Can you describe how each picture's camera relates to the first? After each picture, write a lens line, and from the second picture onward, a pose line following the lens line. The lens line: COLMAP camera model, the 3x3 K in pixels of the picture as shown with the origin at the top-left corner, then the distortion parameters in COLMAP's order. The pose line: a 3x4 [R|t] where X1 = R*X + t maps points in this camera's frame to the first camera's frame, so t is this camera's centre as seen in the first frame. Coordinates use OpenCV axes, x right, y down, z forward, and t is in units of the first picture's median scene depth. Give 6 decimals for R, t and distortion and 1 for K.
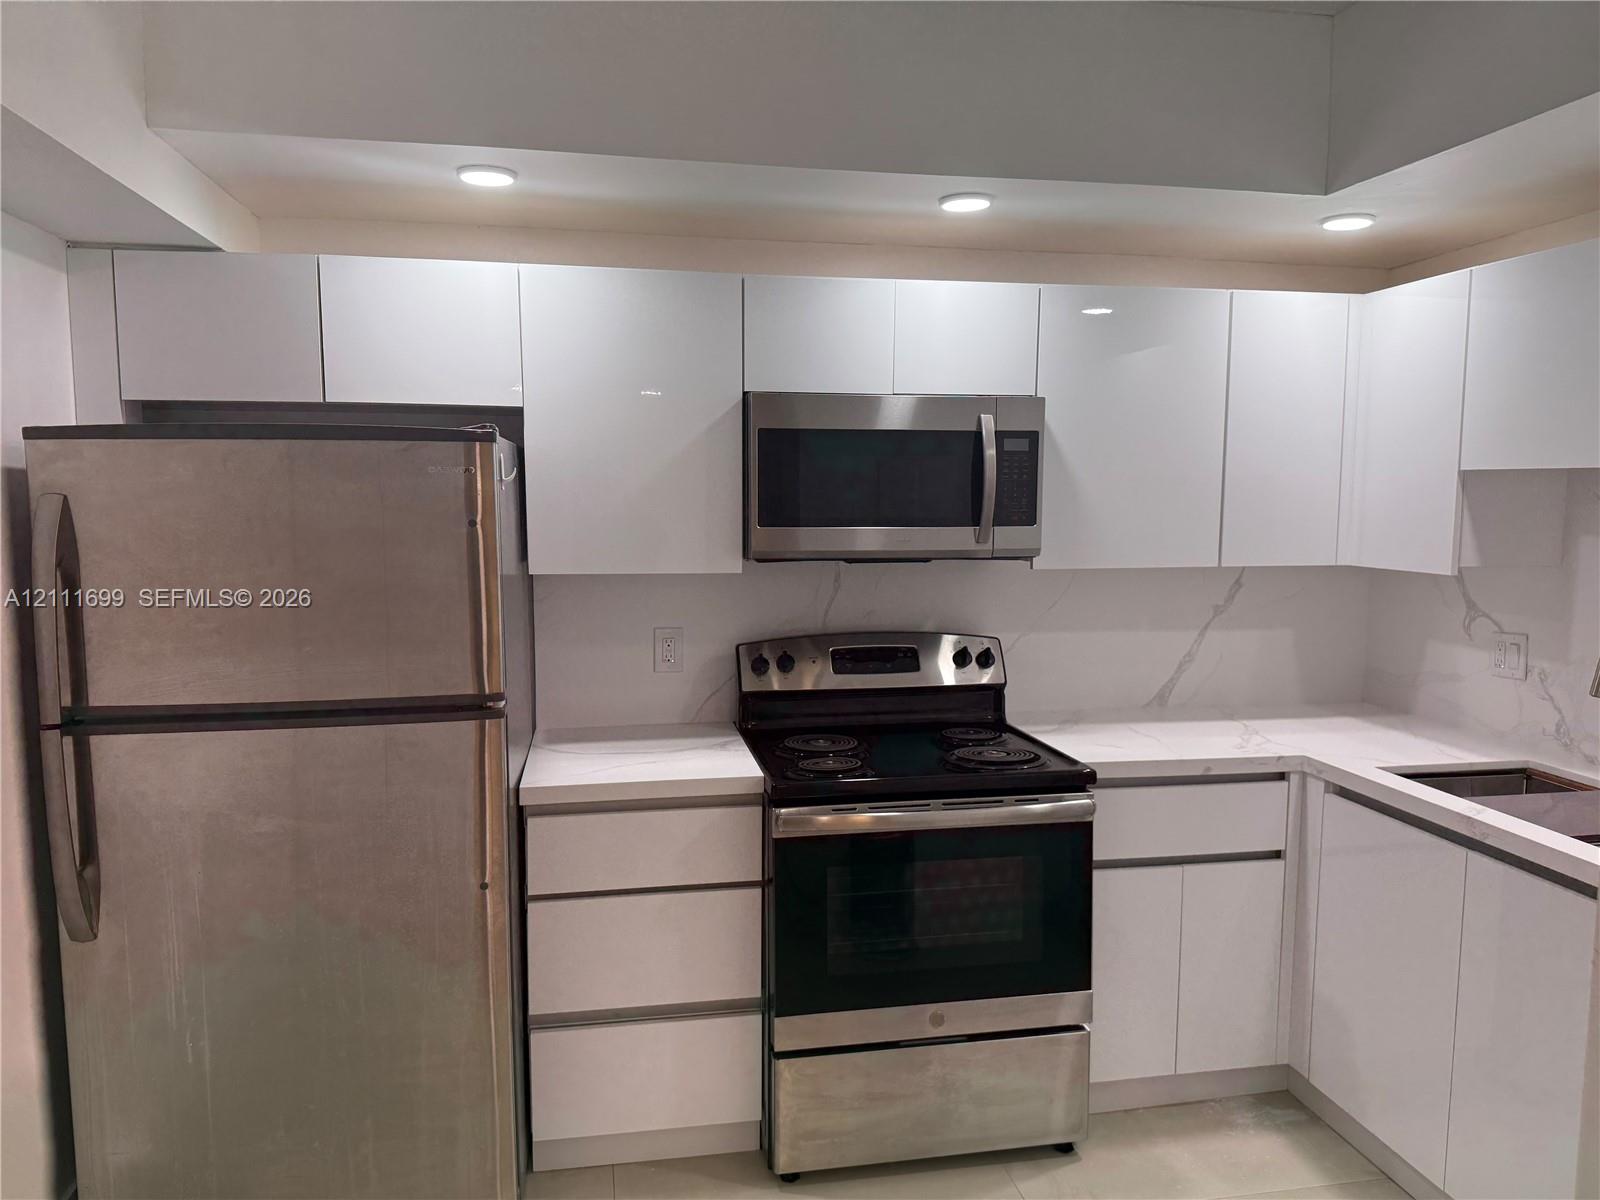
lens RADIAL K [[1092.2, 0, 798.4], [0, 1092.2, 591.8], [0, 0, 1]] dist [0.023397, -0.019007]
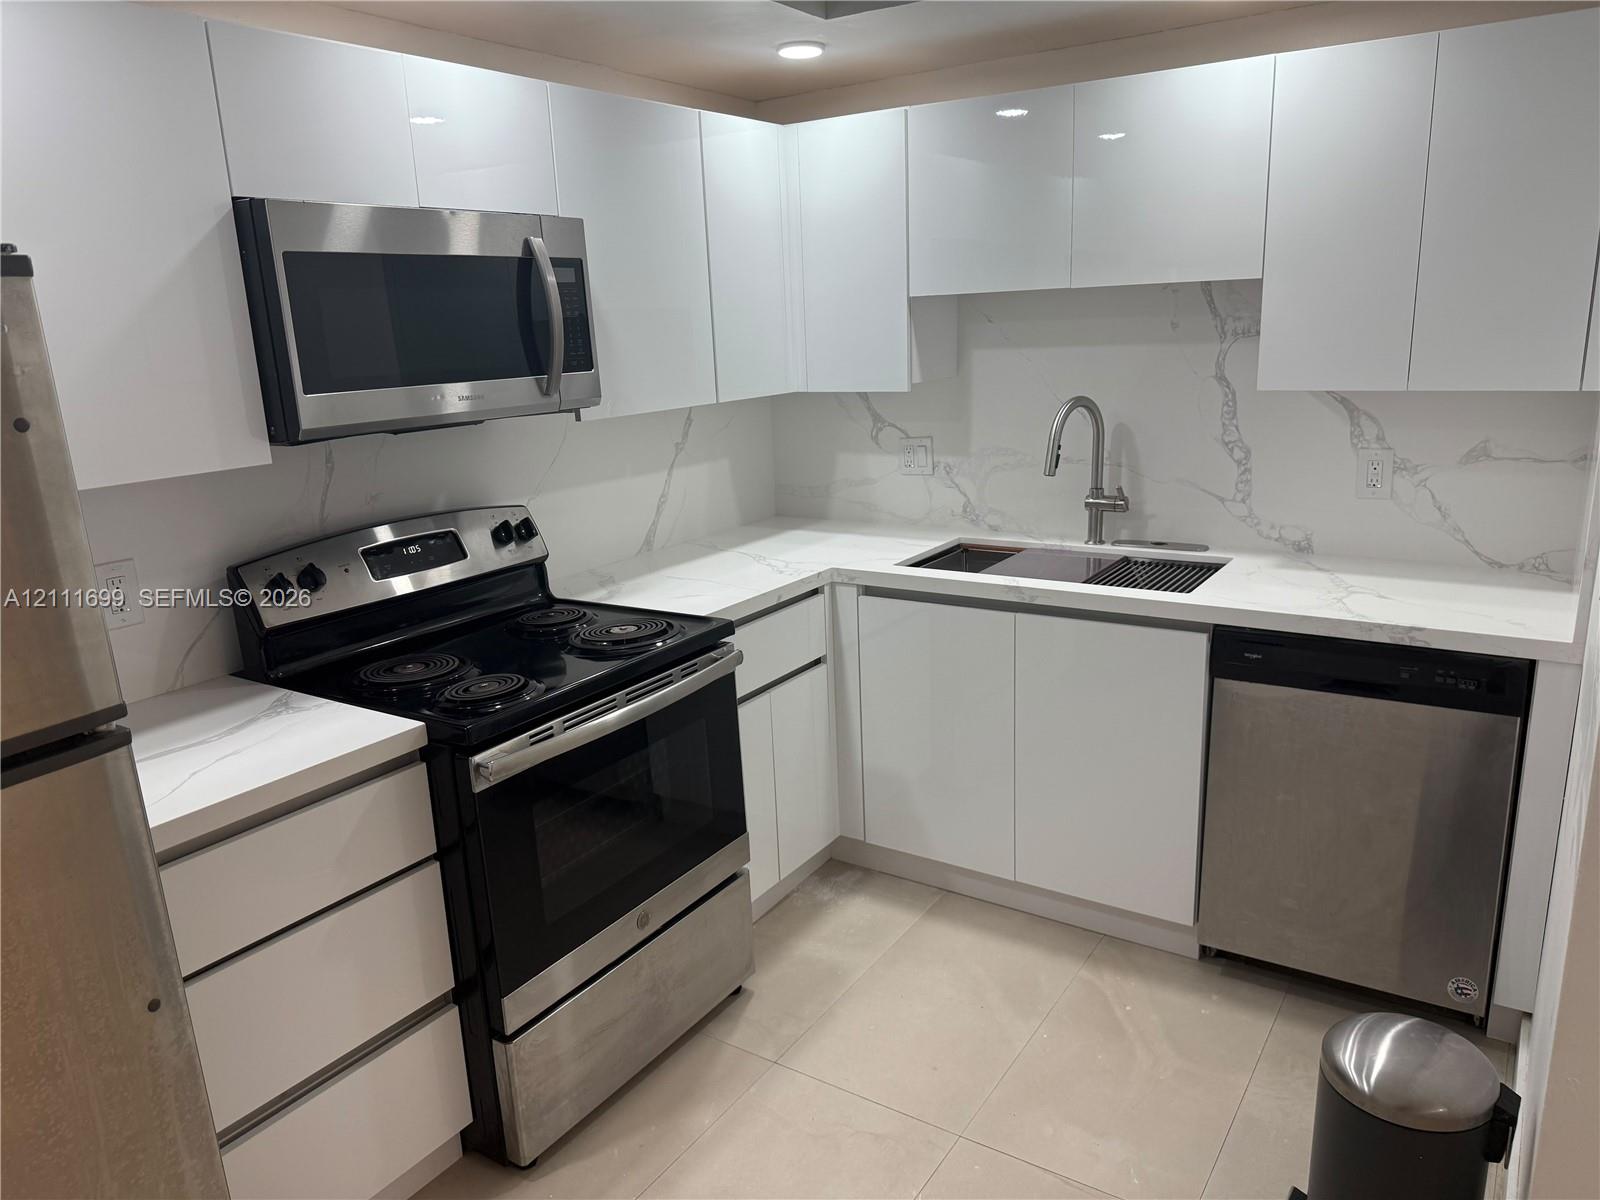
lens RADIAL K [[1092.2, 0, 803.3], [0, 1092.2, 611.7], [0, 0, 1]] dist [0.023397, -0.019007]
pose [[0.698428, -0.214735, 0.682706, -0.312641], [0.107962, 0.974622, 0.196104, -0.025451], [-0.707490, -0.063258, 0.703886, 0.245217]]
